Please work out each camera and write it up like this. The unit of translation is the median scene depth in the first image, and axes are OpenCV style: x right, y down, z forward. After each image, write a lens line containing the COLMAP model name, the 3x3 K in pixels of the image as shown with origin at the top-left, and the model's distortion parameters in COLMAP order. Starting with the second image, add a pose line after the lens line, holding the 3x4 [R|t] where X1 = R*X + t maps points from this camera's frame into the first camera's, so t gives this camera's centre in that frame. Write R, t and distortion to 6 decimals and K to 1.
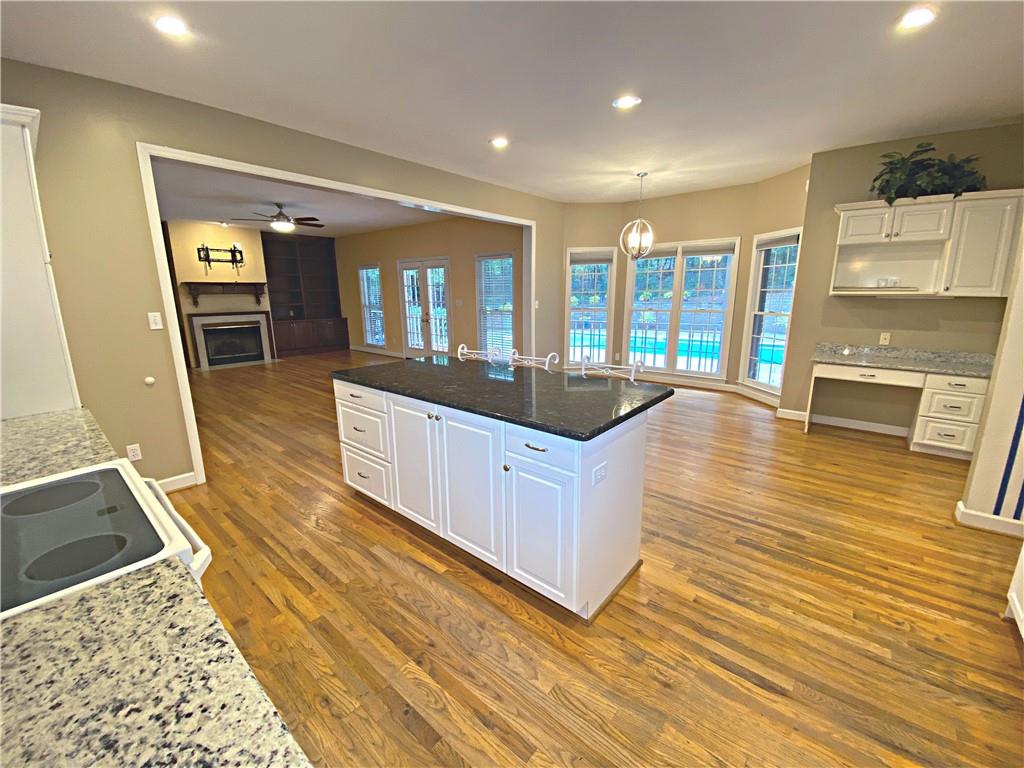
lens RADIAL K [[415.9, 0, 521.4], [0, 415.9, 380.8], [0, 0, 1]] dist [0.006780, -0.011783]
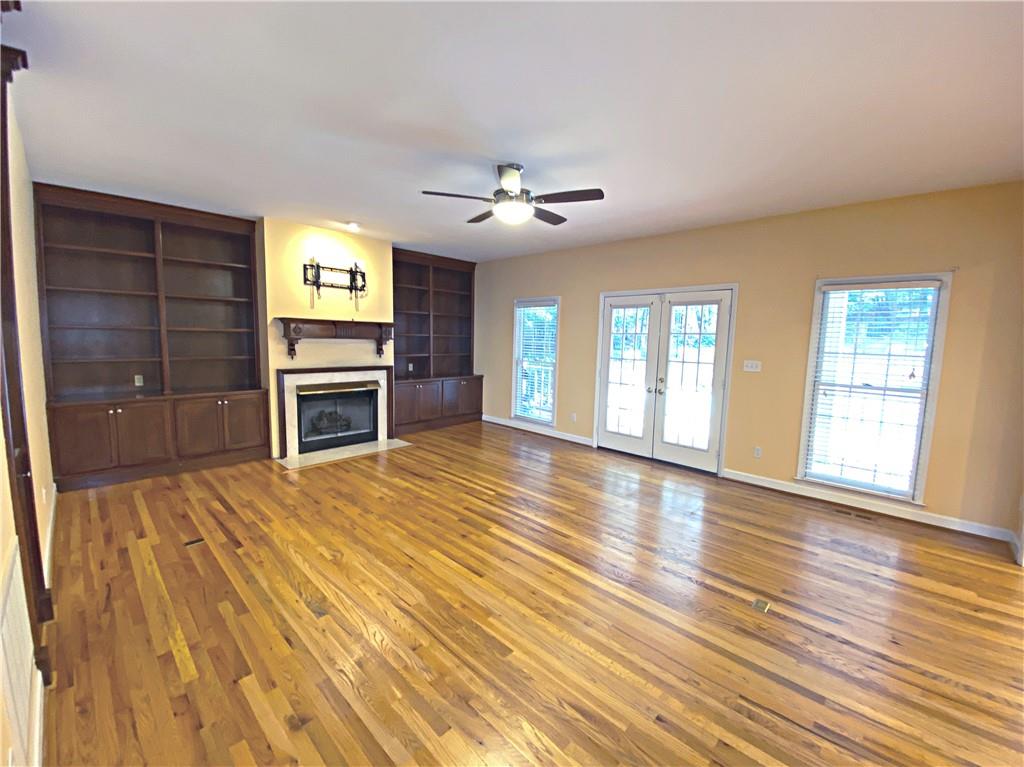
lens RADIAL K [[415.9, 0, 528.9], [0, 415.9, 382.8], [0, 0, 1]] dist [0.006780, -0.011783]
pose [[0.997861, 0.033908, -0.055892, -0.370402], [-0.039631, 0.993715, -0.104688, -0.084896], [0.051991, 0.106679, 0.992933, 0.385625]]
